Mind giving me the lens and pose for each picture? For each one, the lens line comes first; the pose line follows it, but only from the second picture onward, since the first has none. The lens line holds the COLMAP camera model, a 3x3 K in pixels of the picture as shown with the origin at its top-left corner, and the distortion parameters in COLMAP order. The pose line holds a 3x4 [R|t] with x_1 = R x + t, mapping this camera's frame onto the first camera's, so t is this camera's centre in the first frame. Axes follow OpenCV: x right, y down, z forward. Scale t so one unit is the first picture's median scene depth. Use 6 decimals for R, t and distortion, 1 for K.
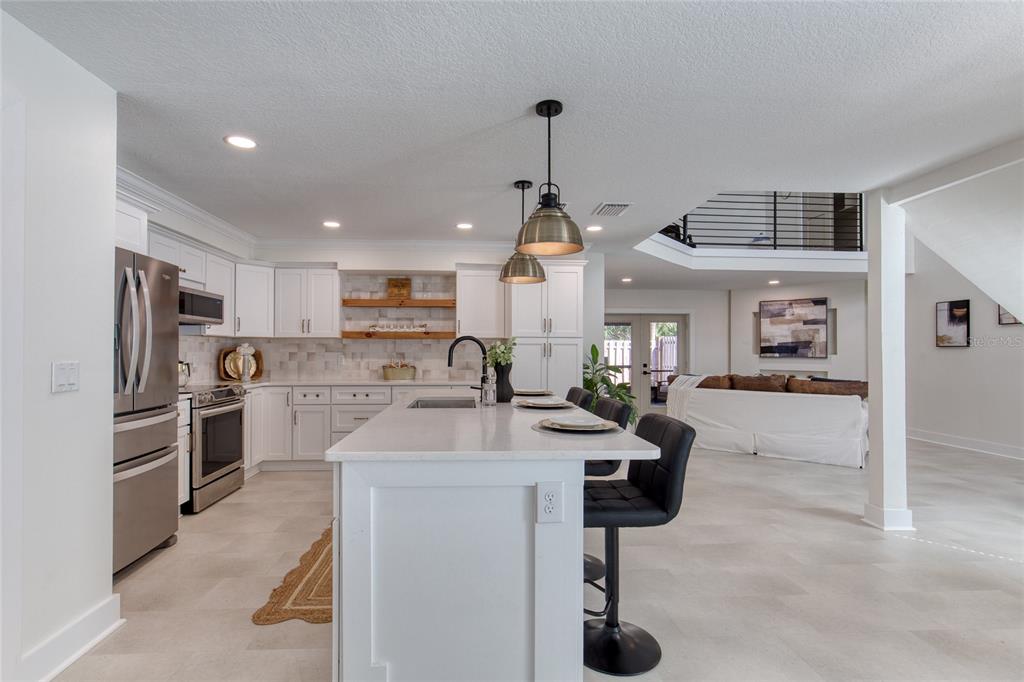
lens RADIAL K [[478.3, 0, 496.4], [0, 478.3, 346.7], [0, 0, 1]] dist [-0.002403, -0.000081]
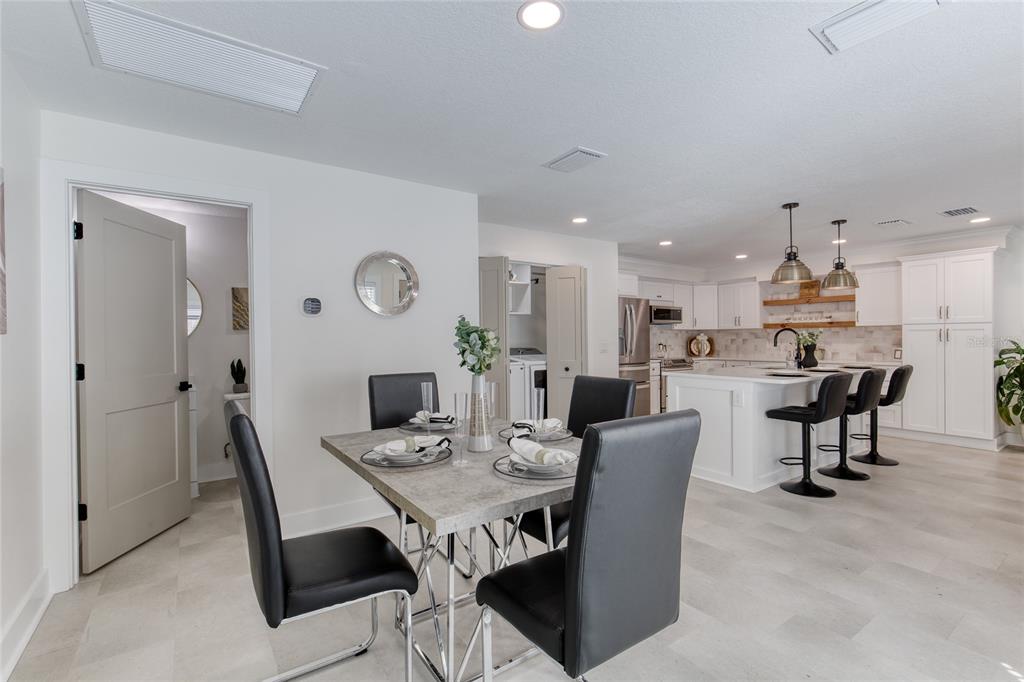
lens RADIAL K [[466.8, 0, 504.7], [0, 466.8, 340.0], [0, 0, 1]] dist [-0.002120, 0.000446]
pose [[0.522796, -0.004252, -0.852447, 0.441409], [0.016144, 0.999858, 0.004914, -0.003003], [0.852305, -0.016331, 0.522790, -0.369568]]
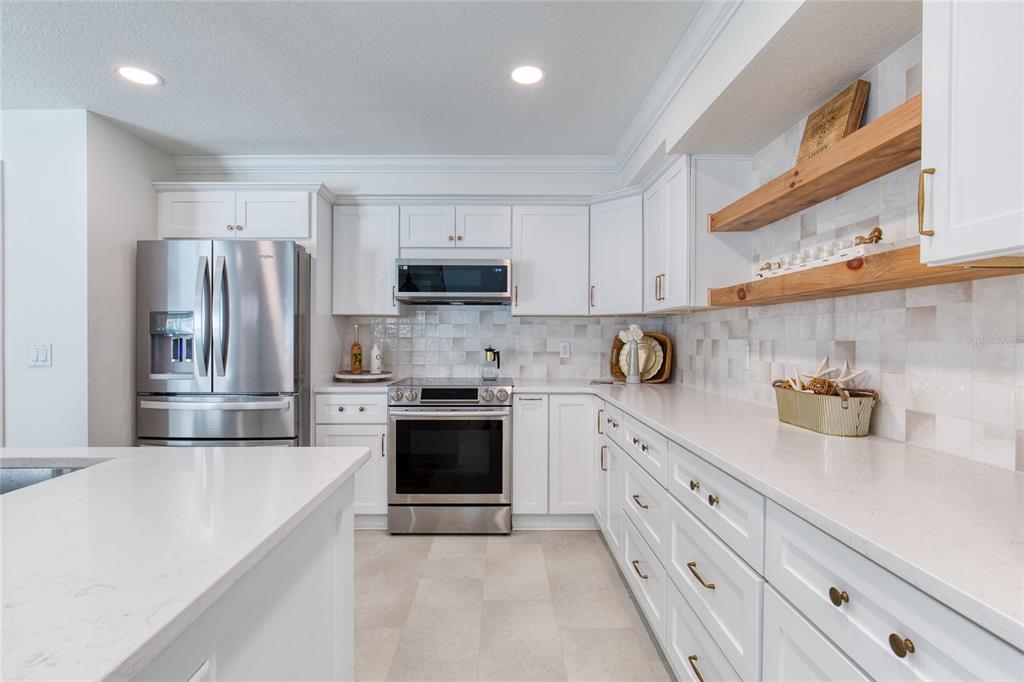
lens RADIAL K [[466.8, 0, 504.7], [0, 466.8, 340.0], [0, 0, 1]] dist [-0.002120, 0.000446]
pose [[-0.049300, 0.005173, -0.998771, 0.105346], [0.008637, 0.999951, 0.004753, 0.008614], [0.998747, -0.008392, -0.049342, 0.802439]]
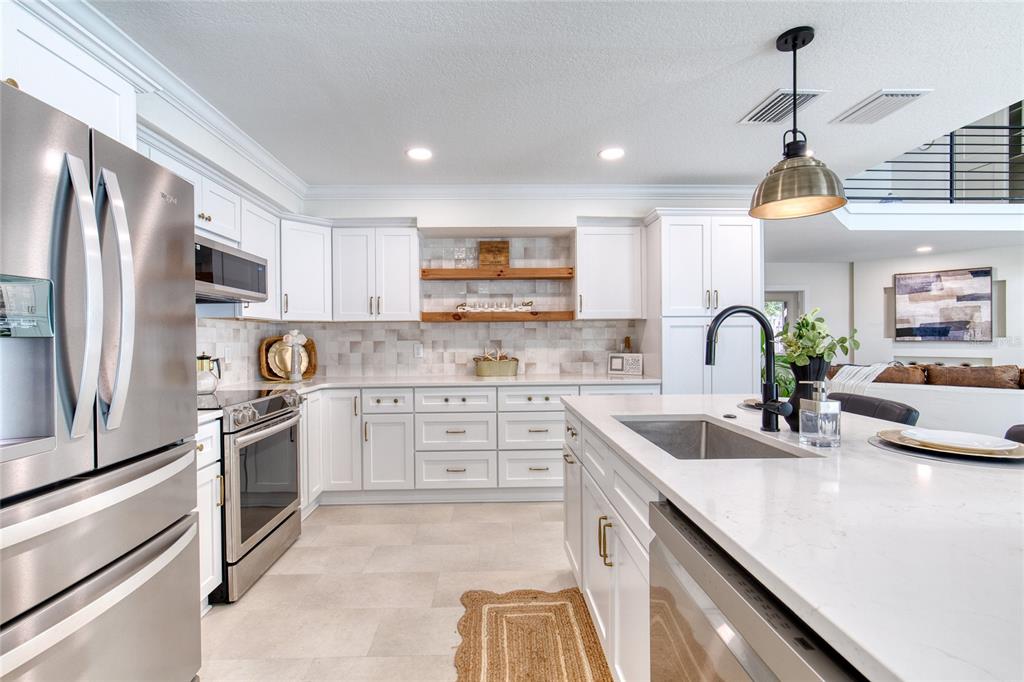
lens RADIAL K [[466.8, 0, 504.7], [0, 466.8, 340.0], [0, 0, 1]] dist [-0.002120, 0.000446]
pose [[0.999501, -0.010652, -0.029726, -0.165593], [0.011023, 0.999863, 0.012328, 0.003283], [0.029591, -0.012650, 0.999482, 0.266532]]
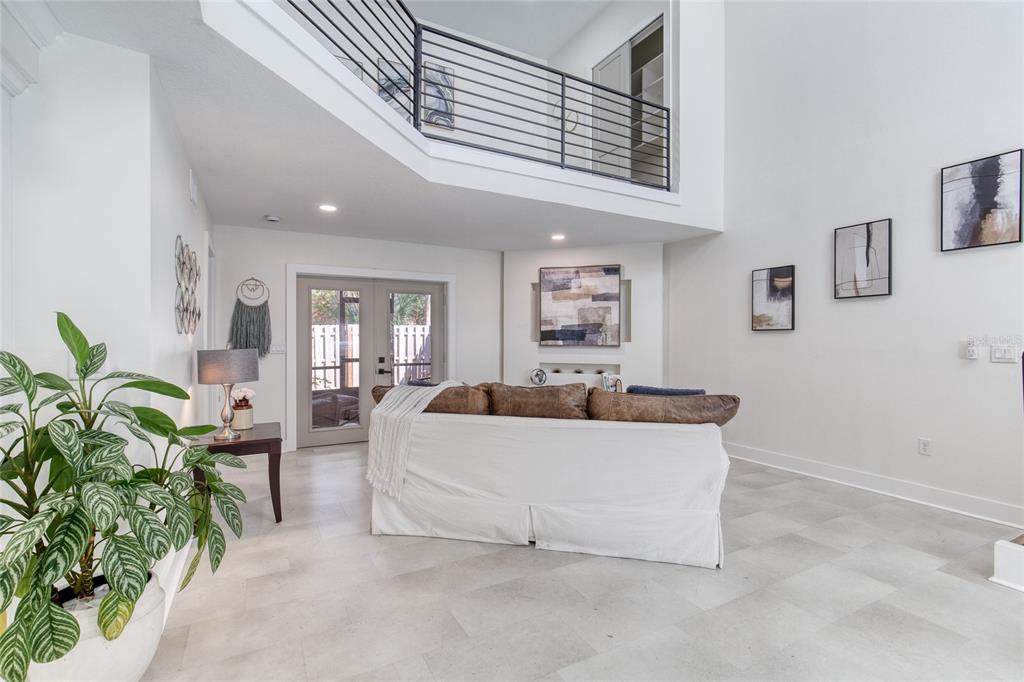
lens RADIAL K [[466.8, 0, 504.7], [0, 466.8, 340.0], [0, 0, 1]] dist [-0.002120, 0.000446]
pose [[0.908696, -0.002357, 0.417451, 0.334315], [-0.002261, 0.999942, 0.010569, 0.009663], [-0.417451, -0.010548, 0.908638, 0.610979]]
